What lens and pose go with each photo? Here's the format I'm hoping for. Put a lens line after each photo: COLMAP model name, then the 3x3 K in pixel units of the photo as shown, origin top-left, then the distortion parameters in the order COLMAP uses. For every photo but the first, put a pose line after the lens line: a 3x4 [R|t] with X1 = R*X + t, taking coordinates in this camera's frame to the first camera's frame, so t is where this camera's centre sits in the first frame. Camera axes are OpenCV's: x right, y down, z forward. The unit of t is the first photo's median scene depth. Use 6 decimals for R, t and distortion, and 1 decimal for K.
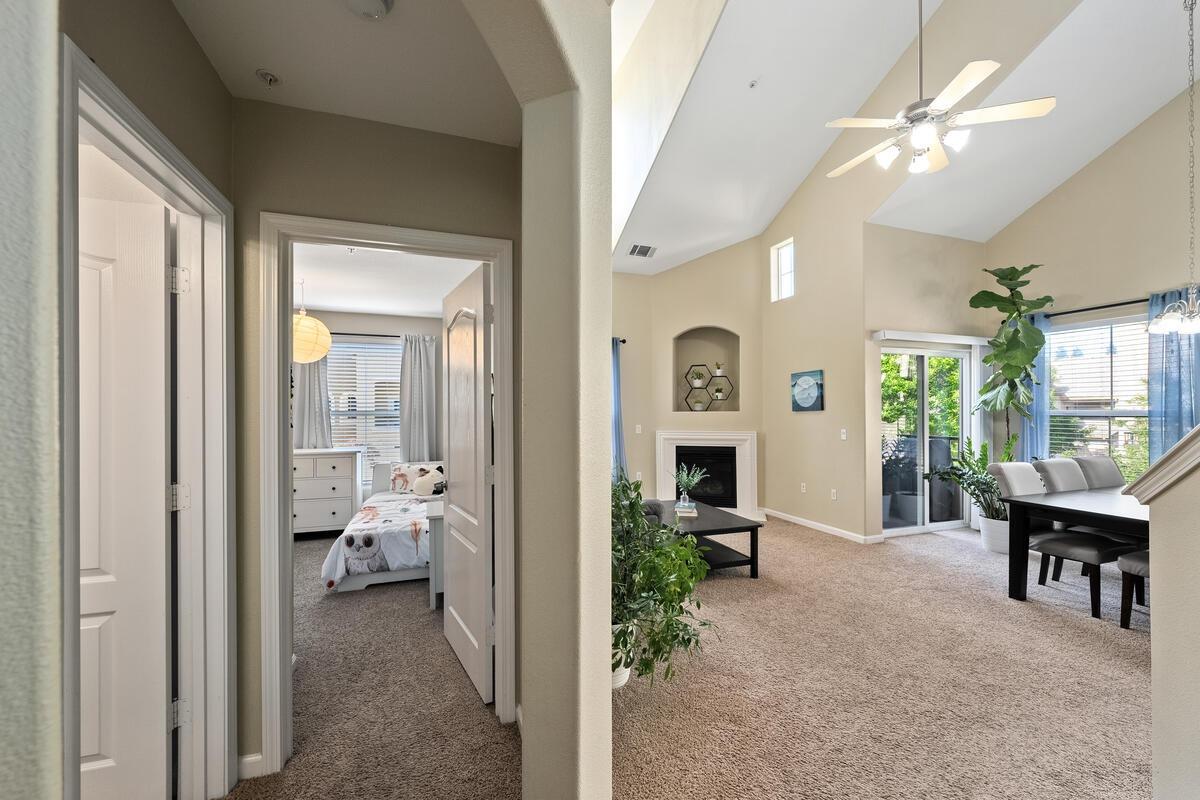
lens RADIAL K [[472.4, 0, 600.1], [0, 472.4, 409.0], [0, 0, 1]] dist [-0.000412, -0.000186]
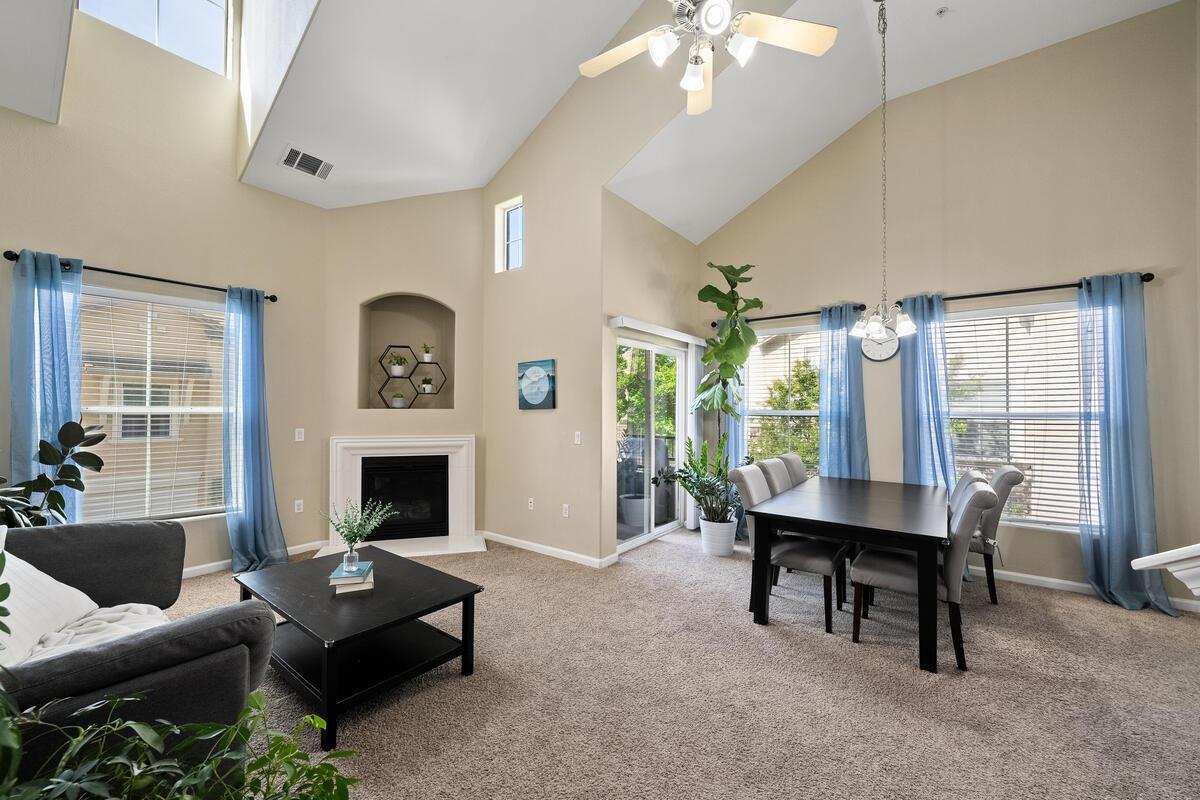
lens RADIAL K [[469.2, 0, 602.1], [0, 469.2, 401.0], [0, 0, 1]] dist [-0.001105, -0.000133]
pose [[0.835331, 0.015586, 0.549527, 0.092472], [-0.009487, 0.999858, -0.013937, 0.000446], [-0.549666, 0.006429, 0.835360, 0.274427]]
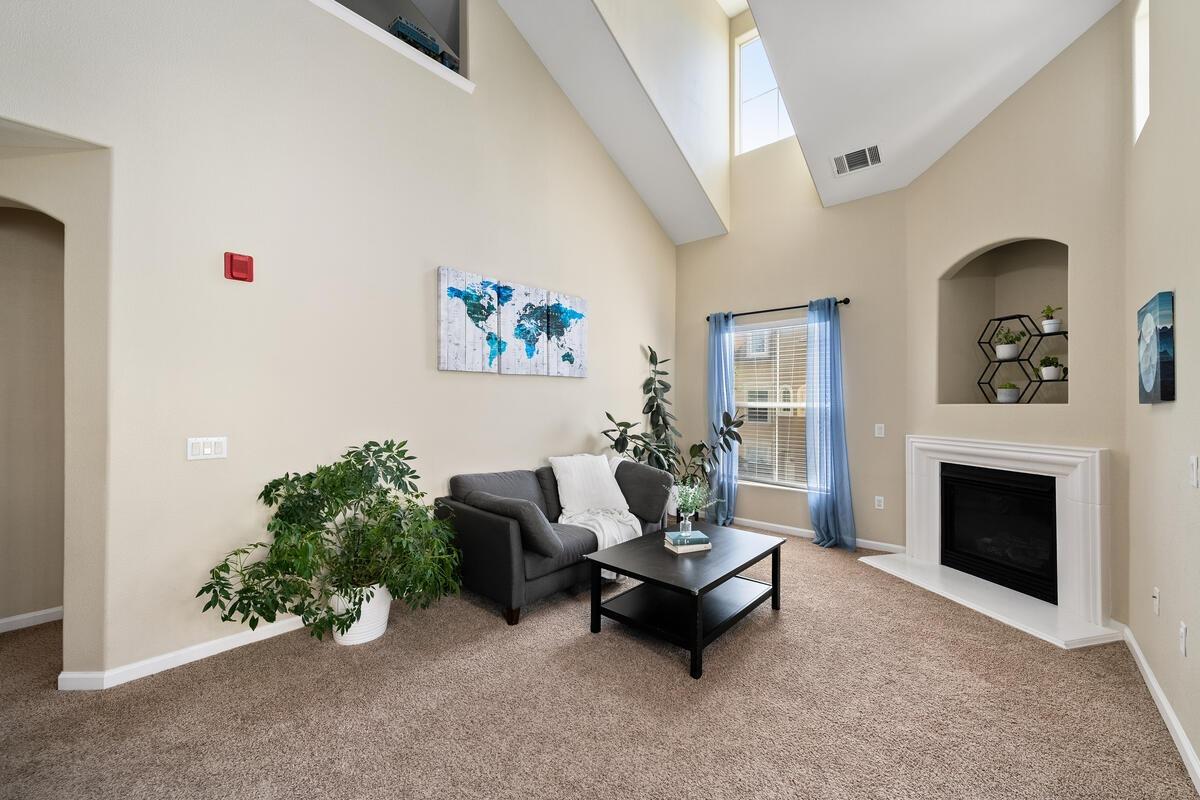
lens RADIAL K [[469.2, 0, 602.1], [0, 469.2, 401.0], [0, 0, 1]] dist [-0.001105, -0.000133]
pose [[0.489372, -0.000873, -0.872074, 0.577872], [0.000368, 1.000000, -0.000794, 0.002818], [0.872075, 0.000068, 0.489373, 0.437328]]
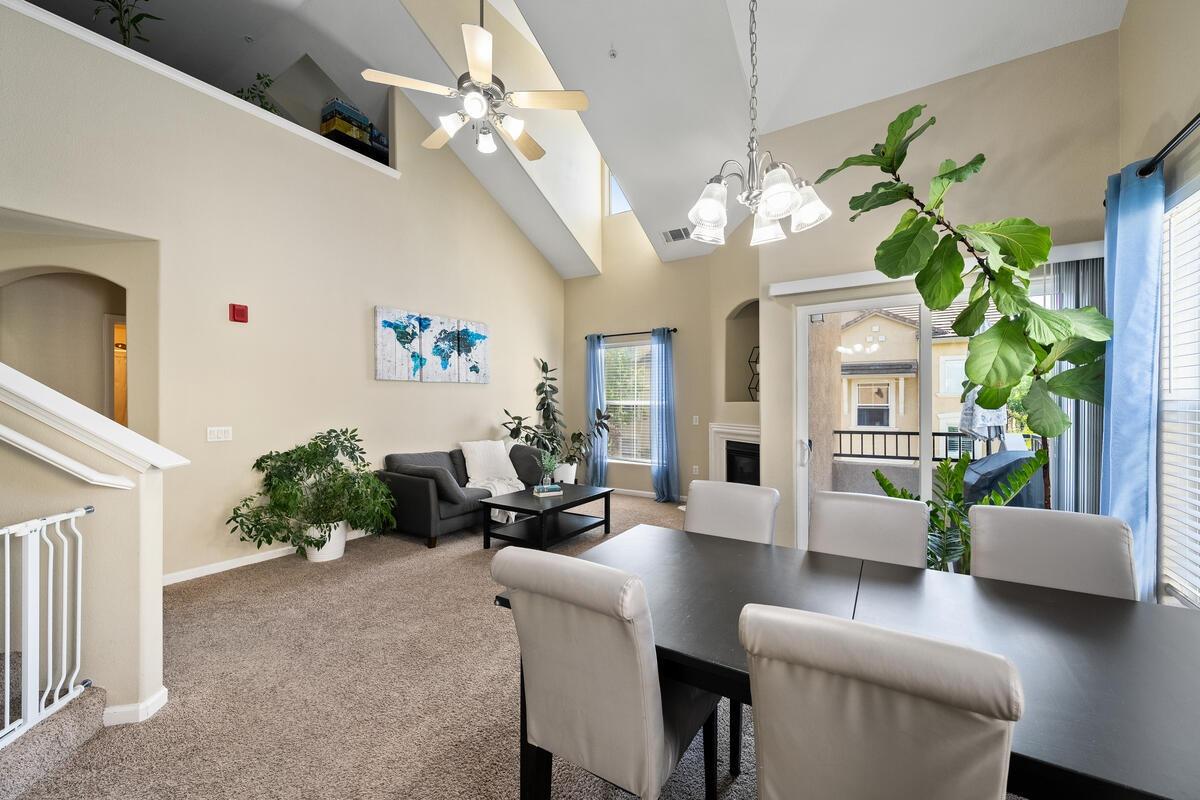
lens RADIAL K [[469.4, 0, 600.9], [0, 469.4, 403.3], [0, 0, 1]] dist [0.000070, -0.000042]
pose [[0.614858, 0.003116, -0.788632, 0.888886], [0.004901, 0.999958, 0.007772, 0.000488], [0.788623, -0.008644, 0.614816, 0.341408]]
